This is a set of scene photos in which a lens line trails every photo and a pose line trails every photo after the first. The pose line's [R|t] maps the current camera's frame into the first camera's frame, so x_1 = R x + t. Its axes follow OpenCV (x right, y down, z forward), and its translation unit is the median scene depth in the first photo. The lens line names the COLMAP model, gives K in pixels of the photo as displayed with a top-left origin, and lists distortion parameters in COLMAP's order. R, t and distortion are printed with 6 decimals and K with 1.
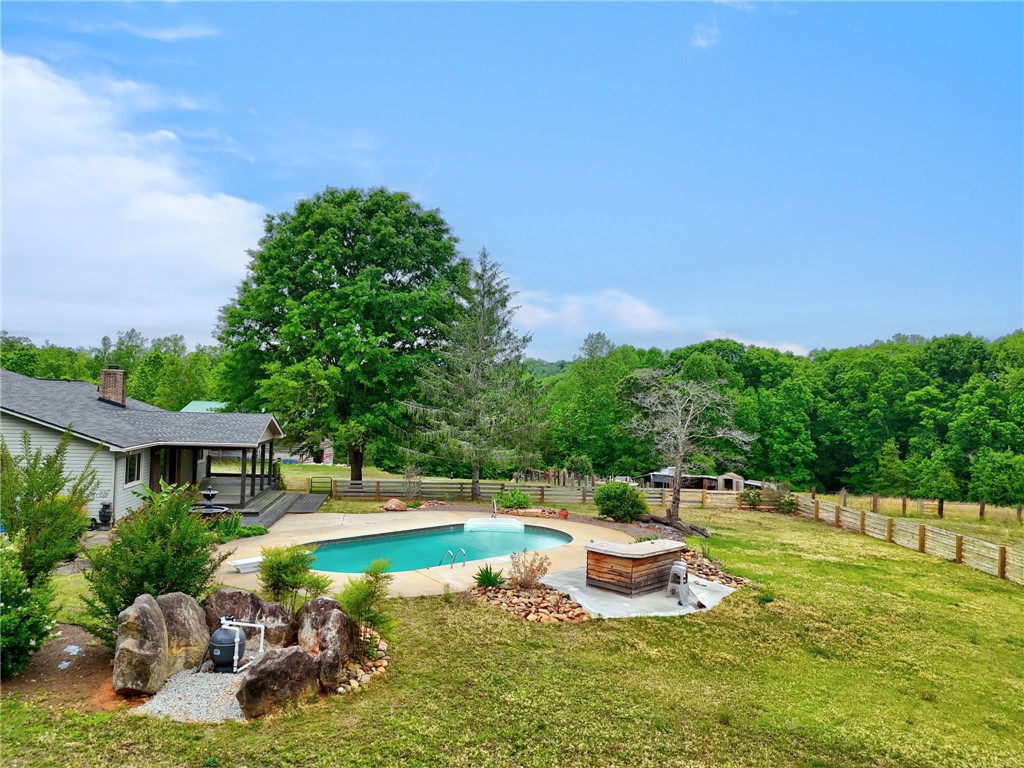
lens RADIAL K [[755.9, 0, 510.2], [0, 755.9, 382.9], [0, 0, 1]] dist [0.066331, -0.055002]
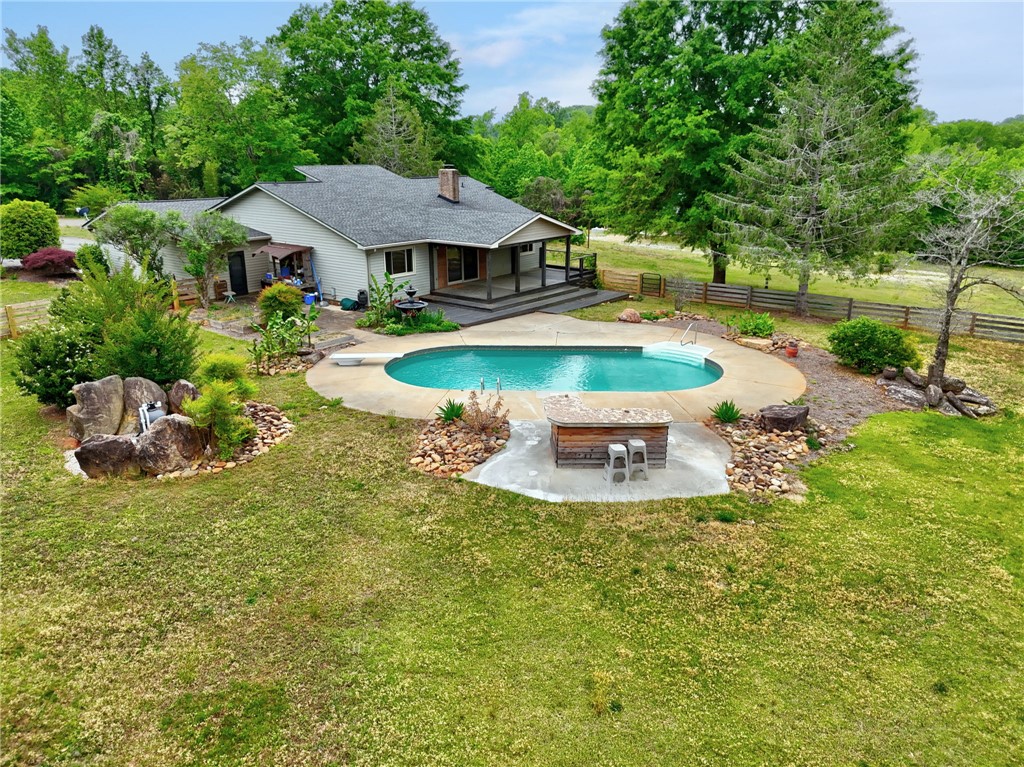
lens RADIAL K [[755.9, 0, 510.2], [0, 755.9, 382.4], [0, 0, 1]] dist [0.066331, -0.055002]
pose [[0.703691, 0.175917, -0.688384, 0.471610], [0.036668, 0.958581, 0.282449, -0.036030], [0.709559, -0.223999, 0.668095, 0.282044]]
